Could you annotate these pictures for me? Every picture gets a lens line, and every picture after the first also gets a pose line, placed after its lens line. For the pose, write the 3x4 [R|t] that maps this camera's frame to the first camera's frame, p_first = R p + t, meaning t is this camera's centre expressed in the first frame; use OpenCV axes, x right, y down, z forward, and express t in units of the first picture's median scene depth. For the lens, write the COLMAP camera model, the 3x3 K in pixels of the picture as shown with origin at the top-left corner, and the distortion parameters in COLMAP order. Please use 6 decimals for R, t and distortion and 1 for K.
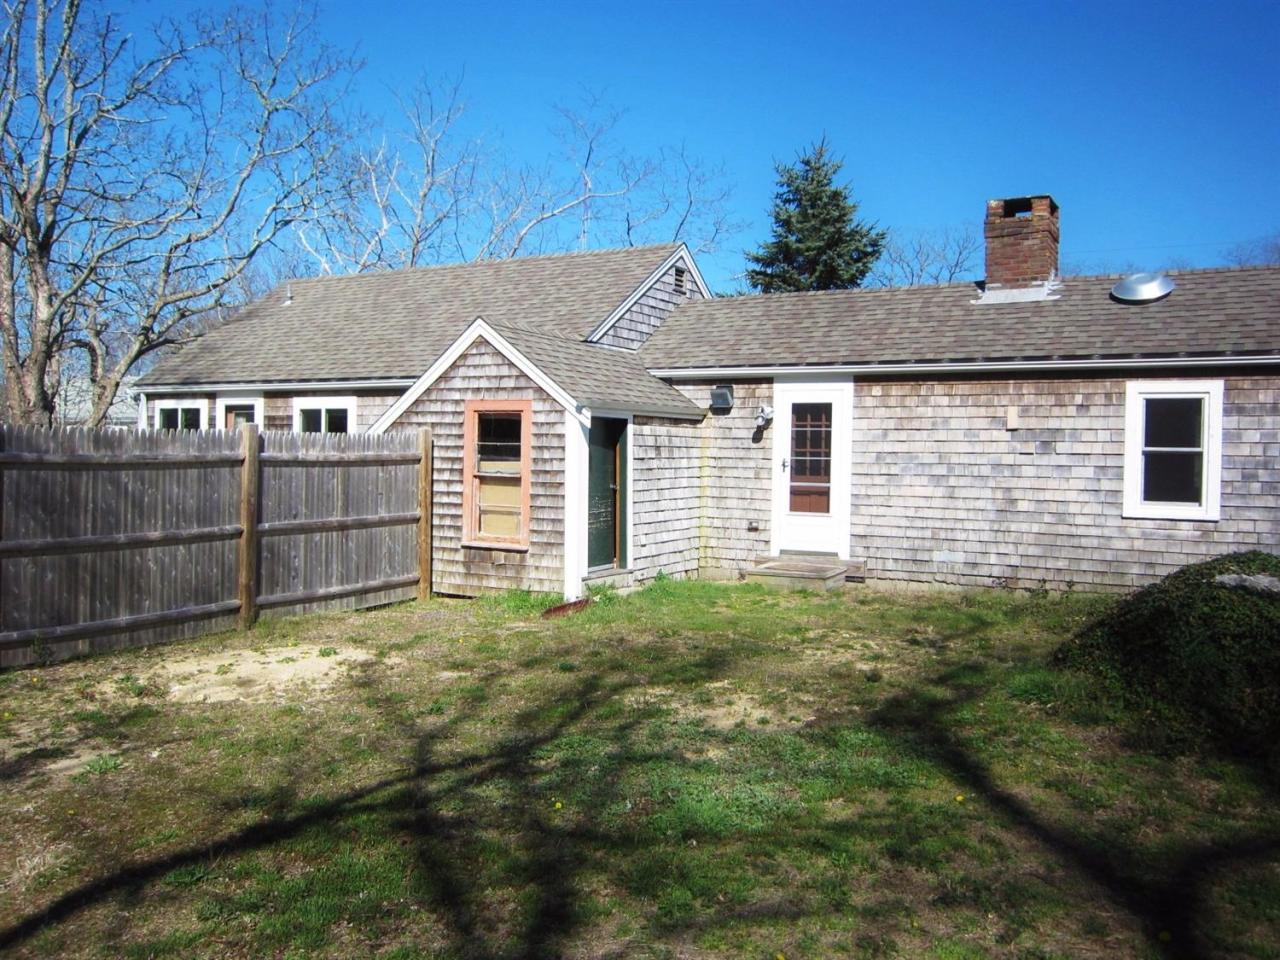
lens RADIAL K [[1082.8, 0, 677.4], [0, 1082.8, 463.1], [0, 0, 1]] dist [-0.058303, 0.000193]
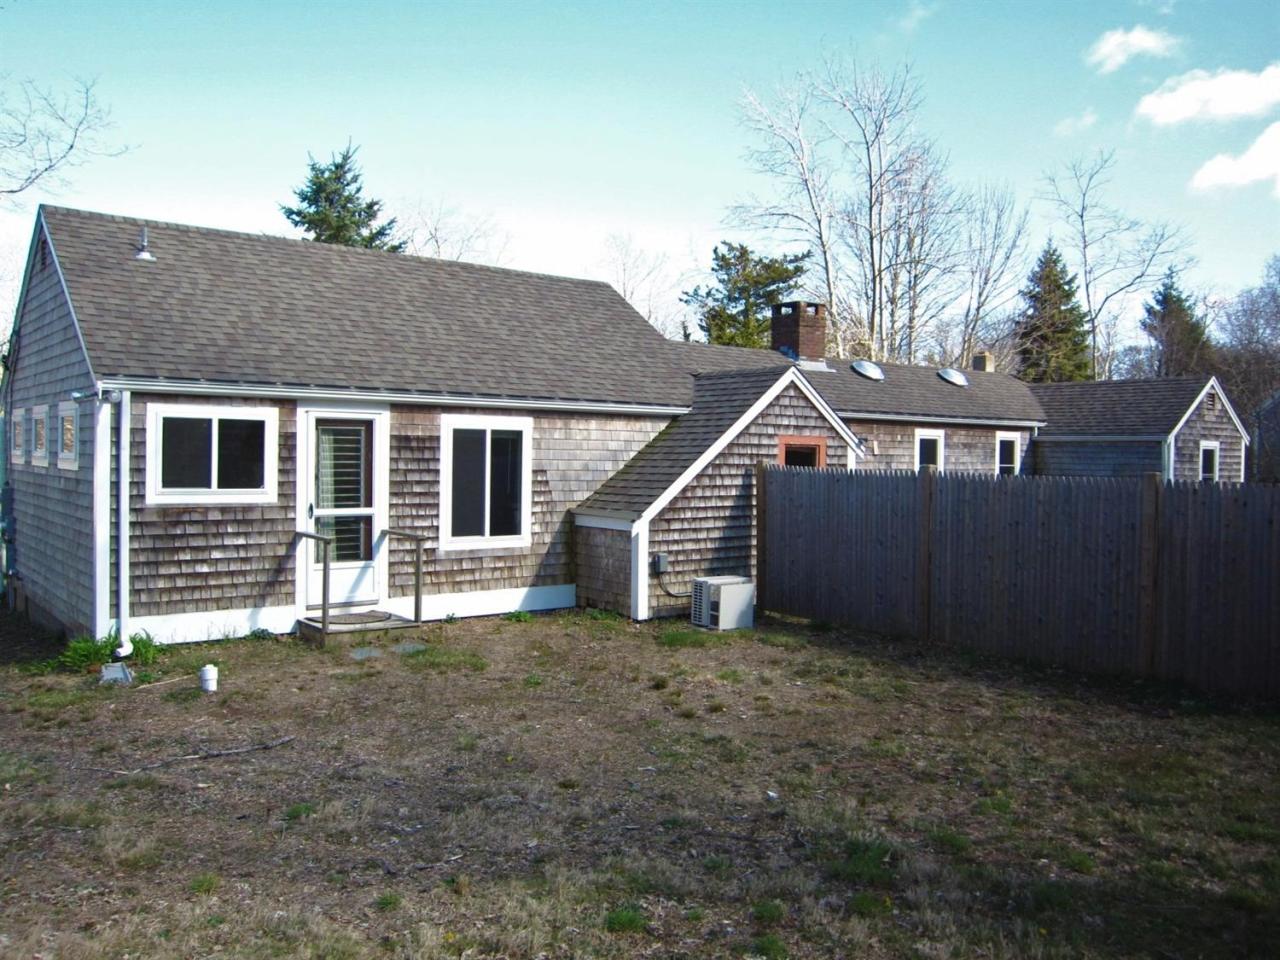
lens RADIAL K [[1060.4, 0, 640.0], [0, 1060.4, 480.0], [0, 0, 1]] dist [-0.063643, 0.027371]
pose [[0.381052, -0.033874, 0.923933, -1.301804], [-0.002198, 0.999293, 0.037543, -0.052115], [-0.924551, -0.016336, 0.380708, 0.701406]]
